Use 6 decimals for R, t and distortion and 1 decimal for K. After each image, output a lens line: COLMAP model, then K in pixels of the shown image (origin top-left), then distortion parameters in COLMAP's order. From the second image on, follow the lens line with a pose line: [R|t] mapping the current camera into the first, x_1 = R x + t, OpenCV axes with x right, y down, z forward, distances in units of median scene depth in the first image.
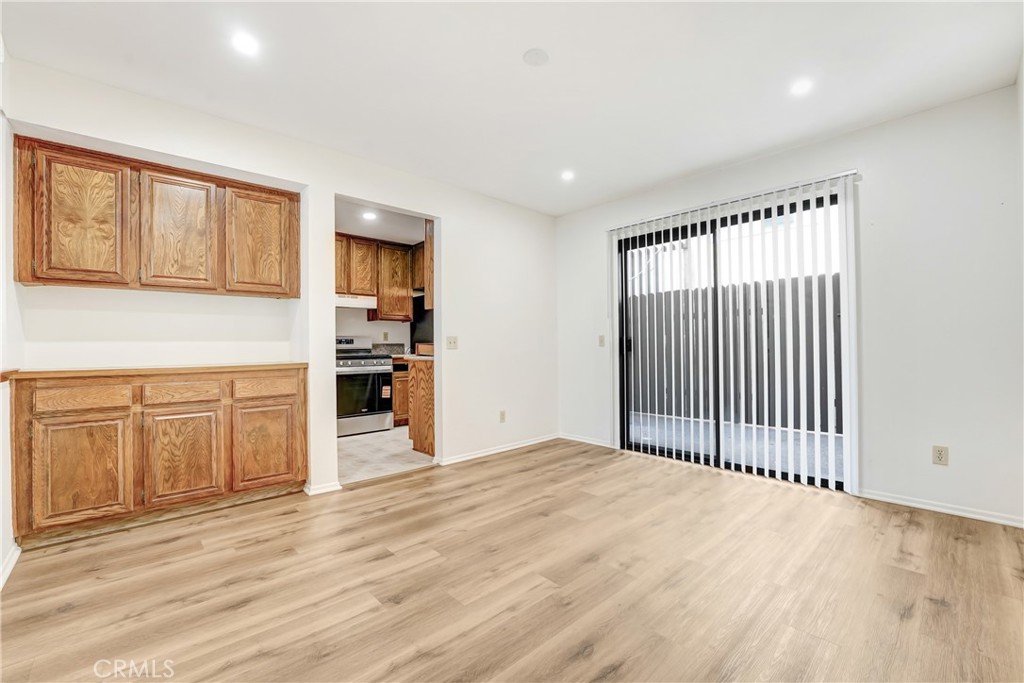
lens RADIAL K [[431.3, 0, 528.9], [0, 431.3, 341.2], [0, 0, 1]] dist [-0.021541, -0.000226]
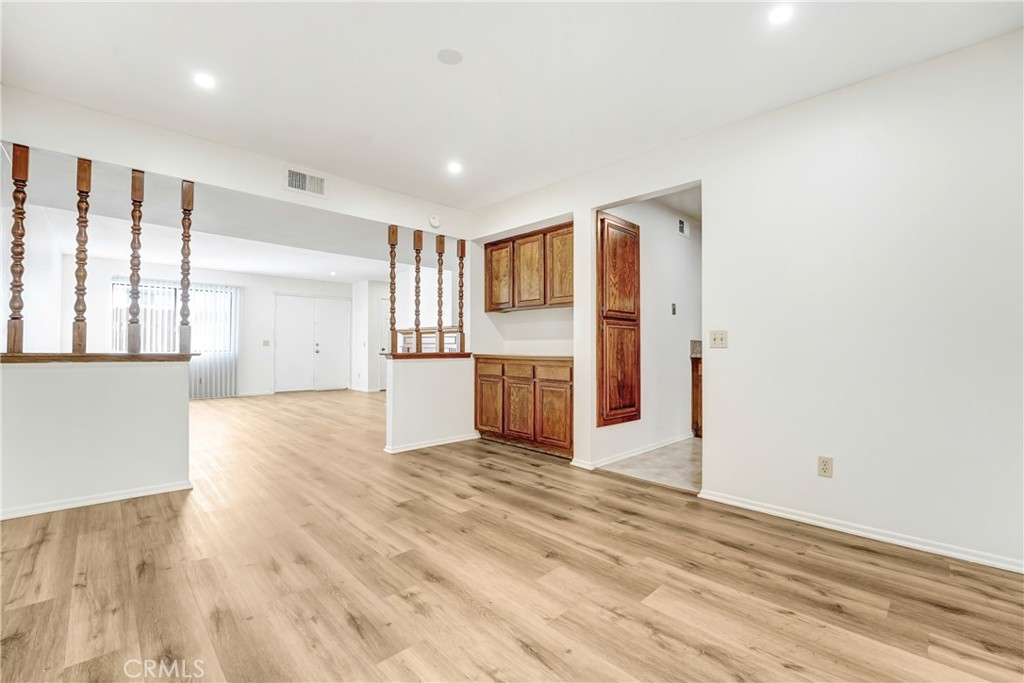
lens RADIAL K [[433.8, 0, 493.8], [0, 433.8, 342.6], [0, 0, 1]] dist [-0.033863, 0.006408]
pose [[-0.026588, -0.001492, -0.999645, 0.866230], [0.004637, 0.999988, -0.001616, 0.013400], [0.999636, -0.004678, -0.026581, 0.957968]]
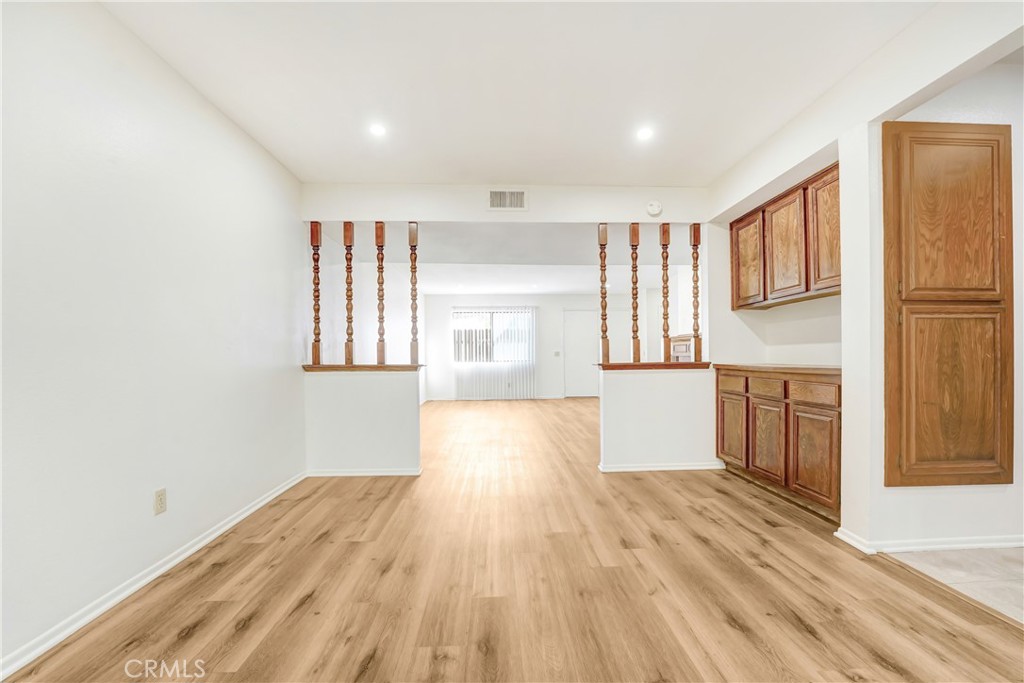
lens RADIAL K [[409.1, 0, 511.0], [0, 409.1, 360.1], [0, 0, 1]] dist [-0.021832, 0.000231]
pose [[-0.667114, 0.022255, -0.744623, 0.511969], [0.023229, 0.999689, 0.009067, 0.017567], [0.744594, -0.011248, -0.667423, 1.238915]]
